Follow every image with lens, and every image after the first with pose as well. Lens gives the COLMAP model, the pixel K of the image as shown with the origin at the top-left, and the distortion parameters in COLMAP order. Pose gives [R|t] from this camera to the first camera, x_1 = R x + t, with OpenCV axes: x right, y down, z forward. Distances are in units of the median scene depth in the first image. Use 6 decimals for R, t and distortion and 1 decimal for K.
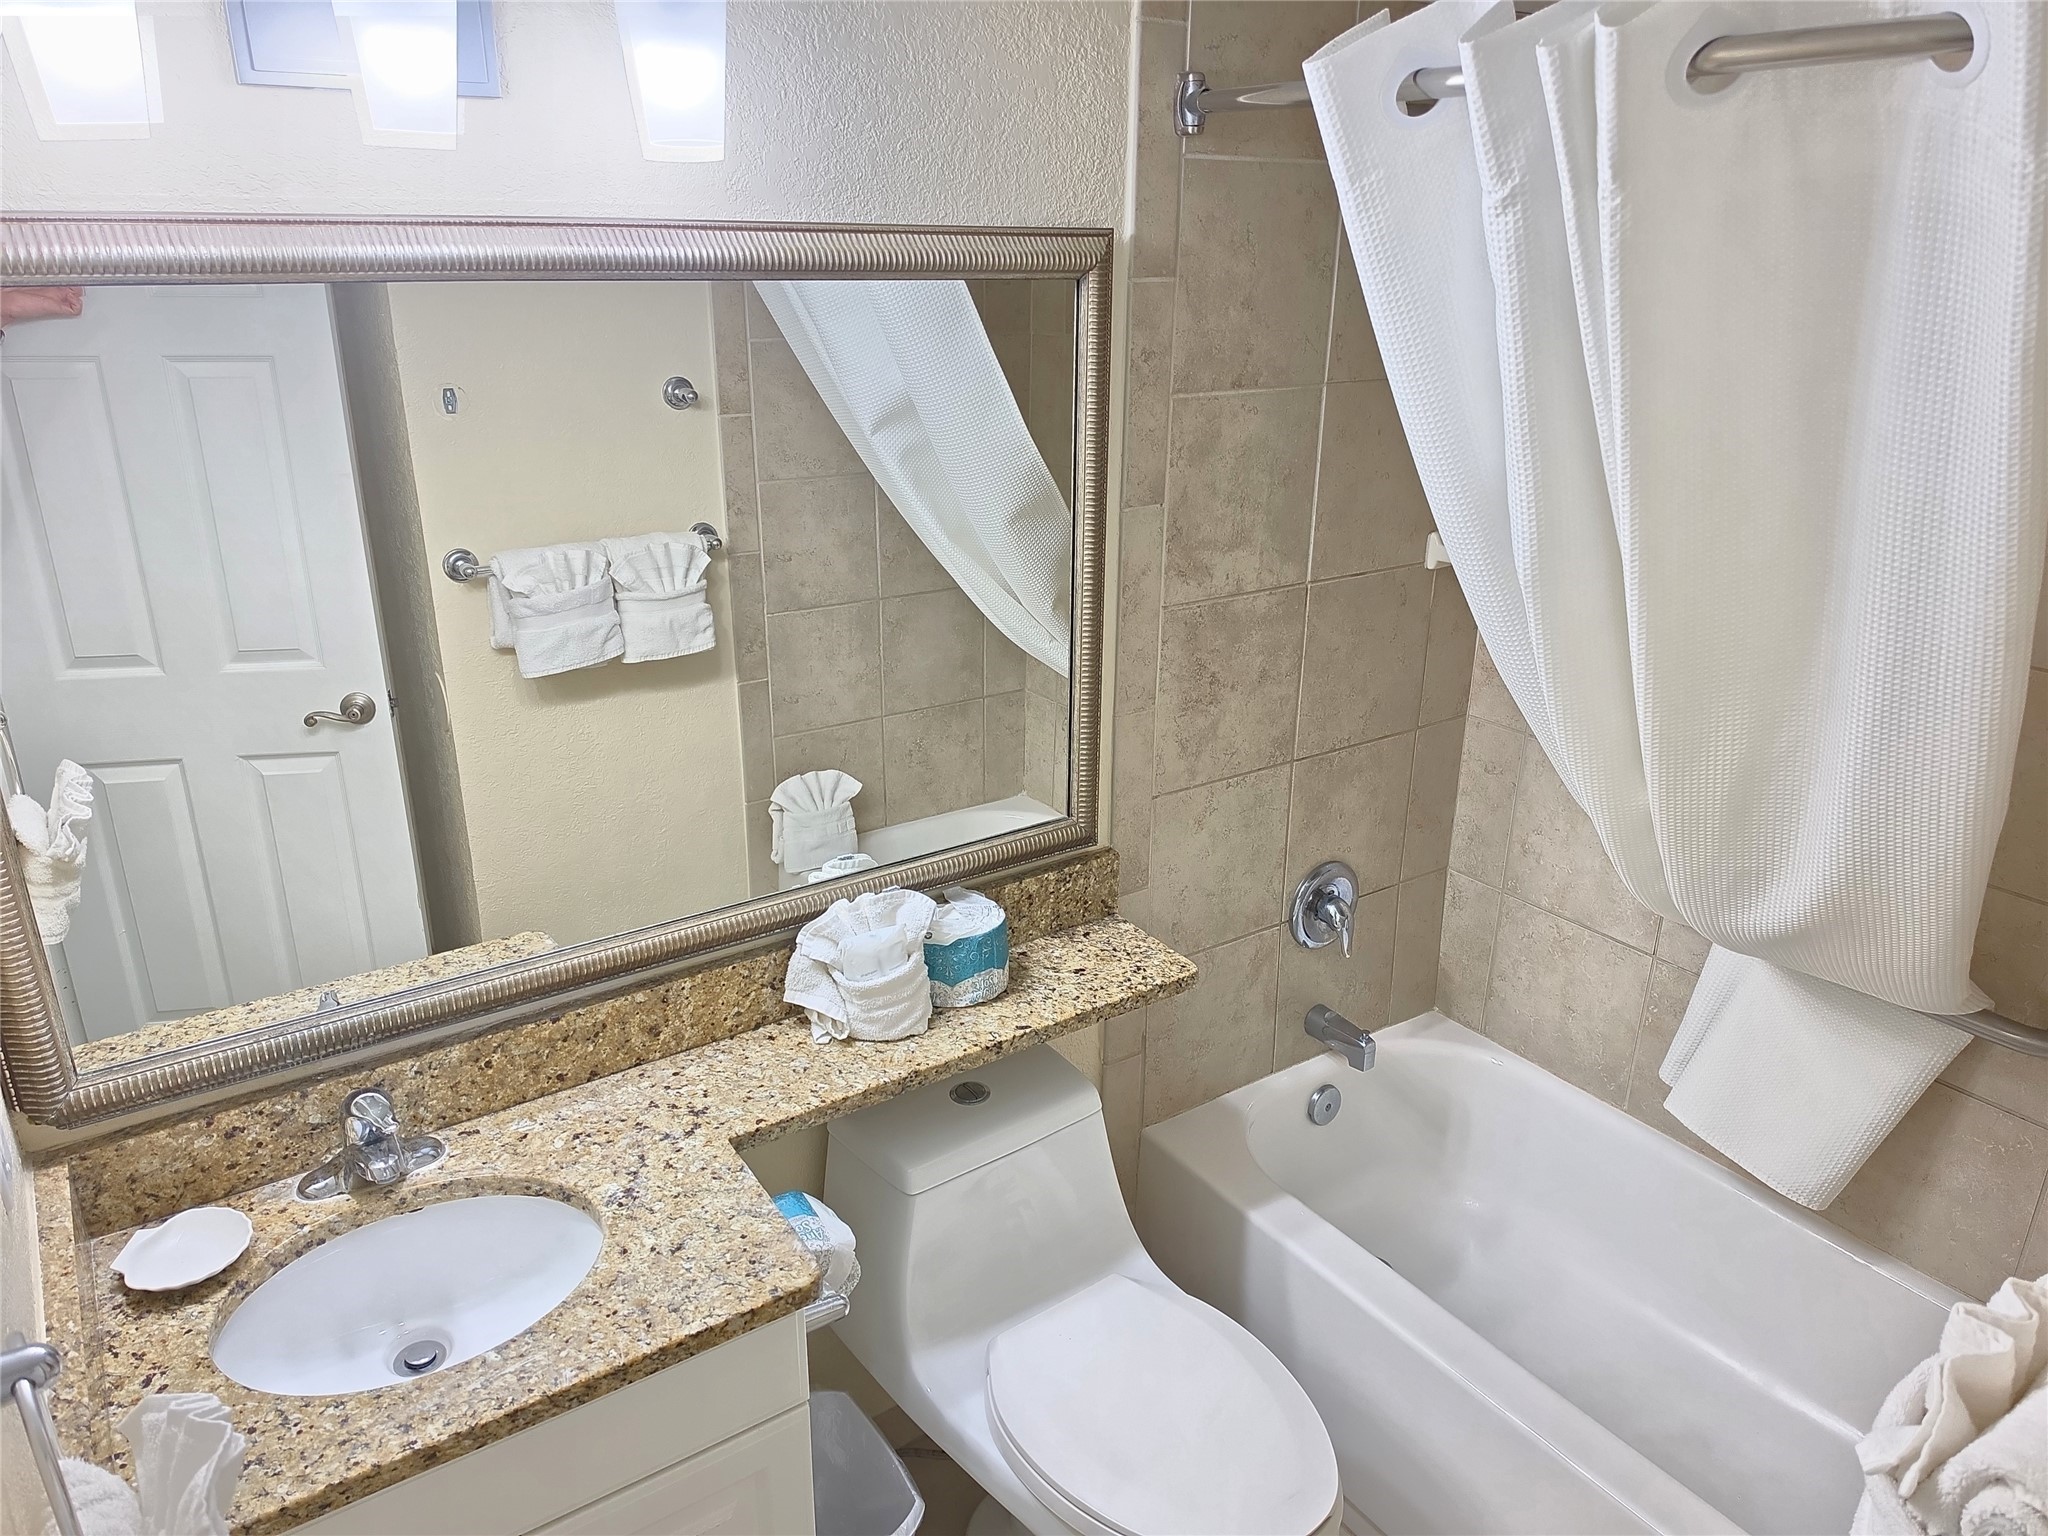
lens RADIAL K [[1536.6, 0, 1024.0], [0, 1536.6, 768.0], [0, 0, 1]] dist [0.116719, -0.231869]
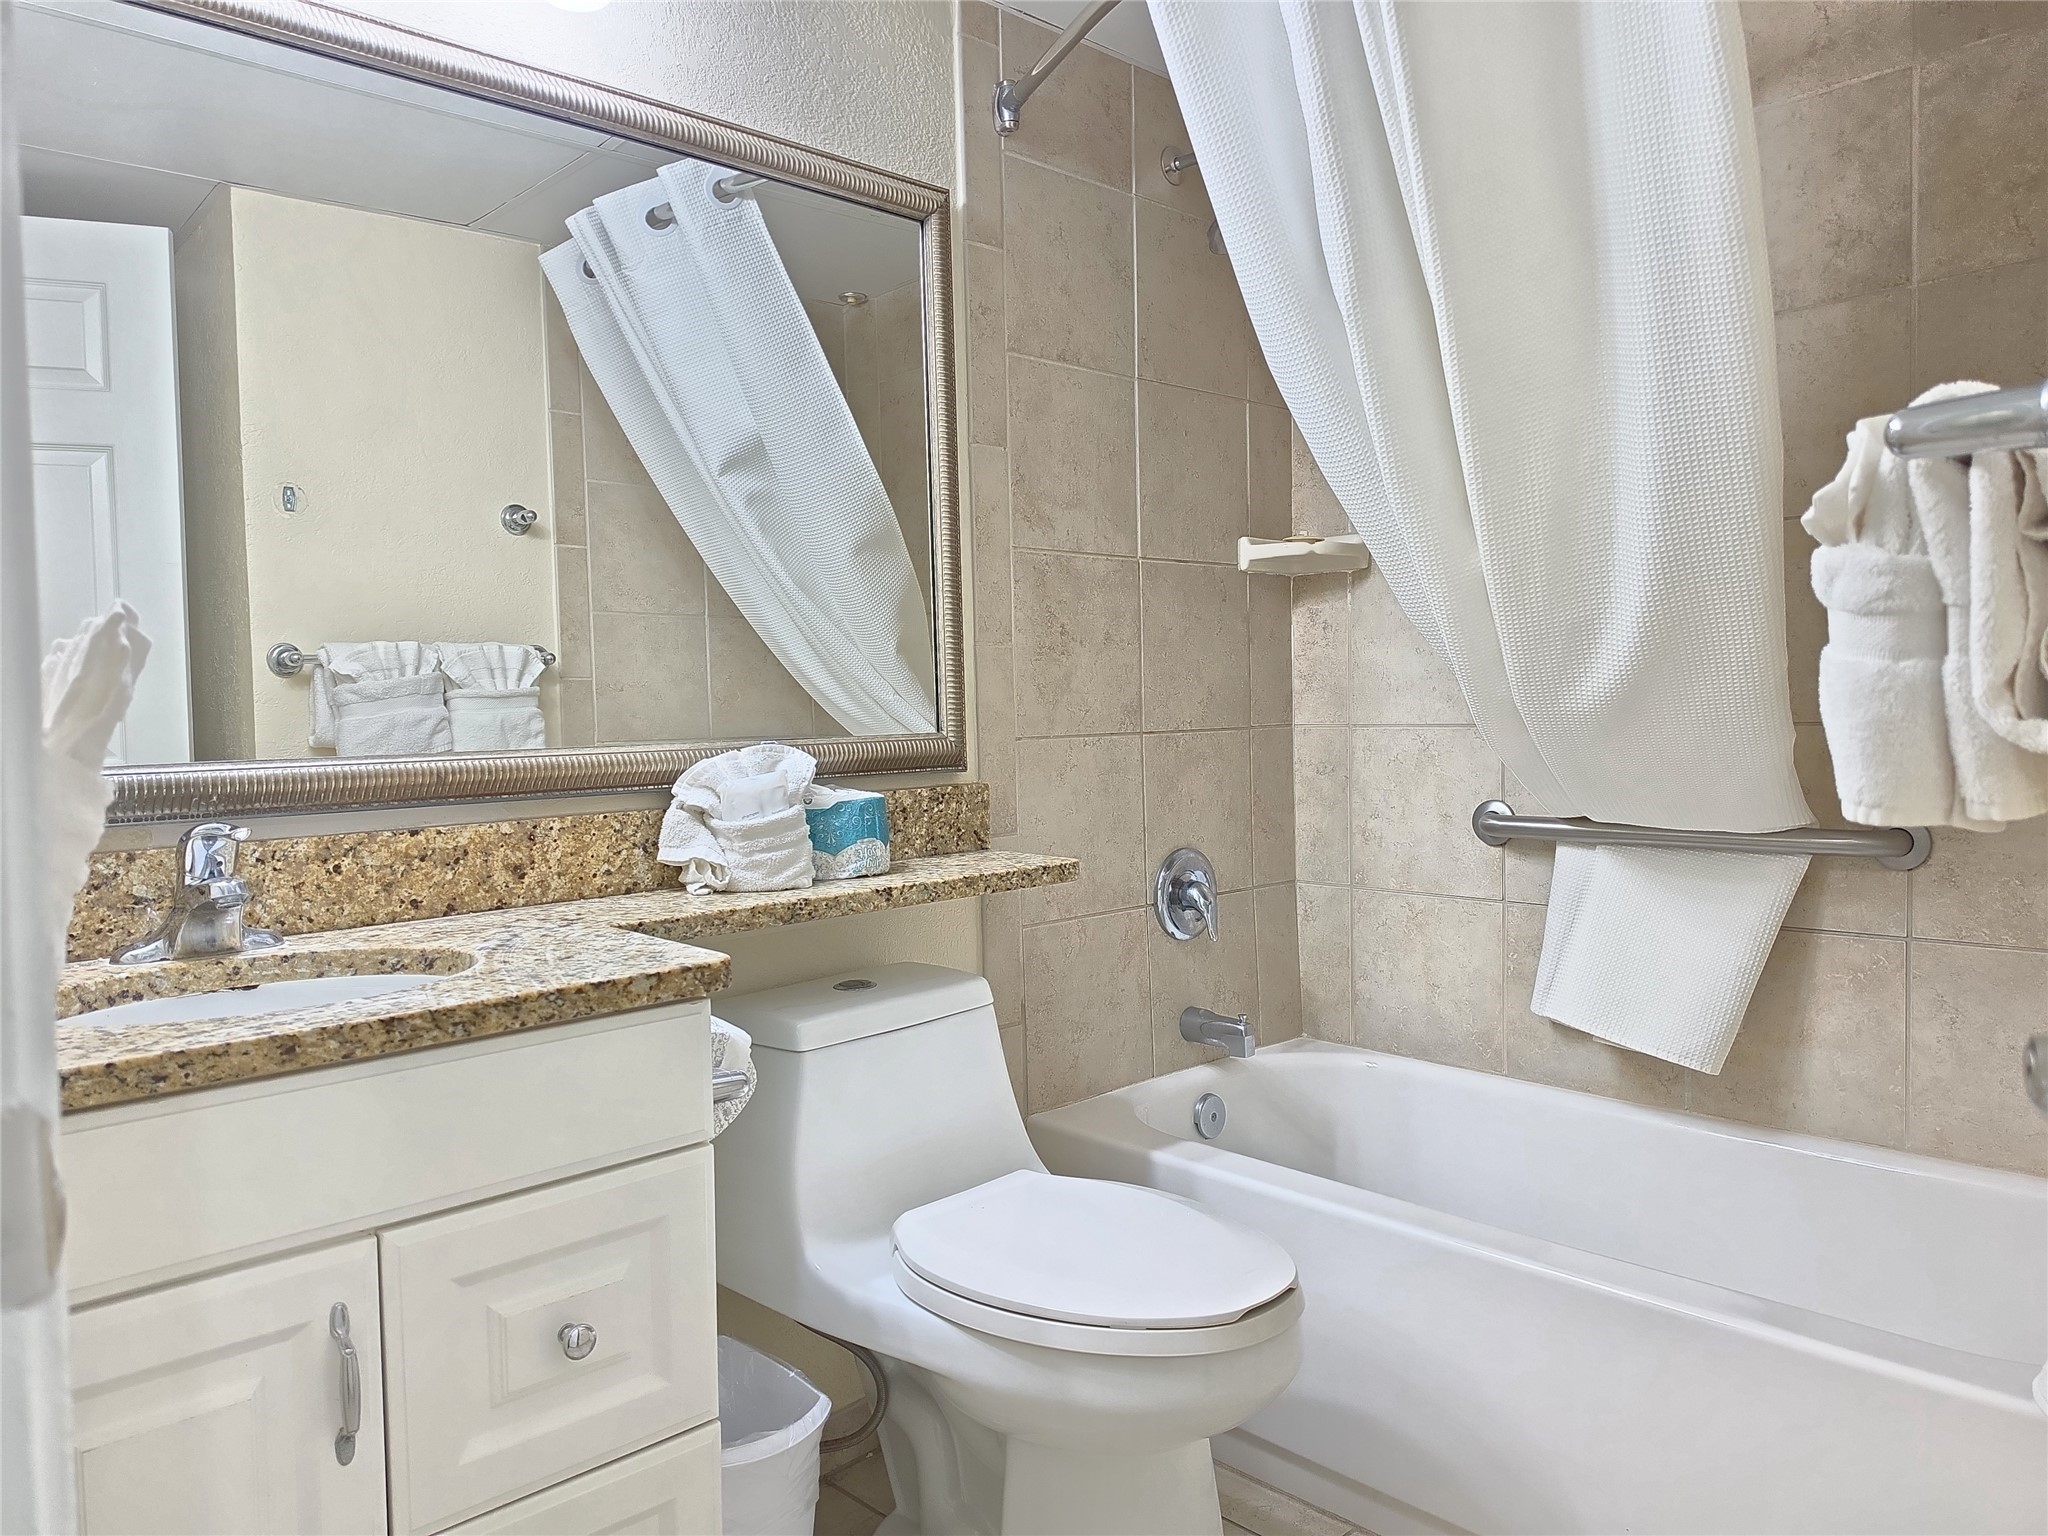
lens RADIAL K [[1536.6, 0, 1024.0], [0, 1536.6, 768.0], [0, 0, 1]] dist [0.116719, -0.231869]
pose [[0.987585, -0.034557, 0.153235, -0.068989], [0.085805, 0.935785, -0.341970, 0.395144], [-0.131578, 0.350873, 0.927133, 0.064089]]
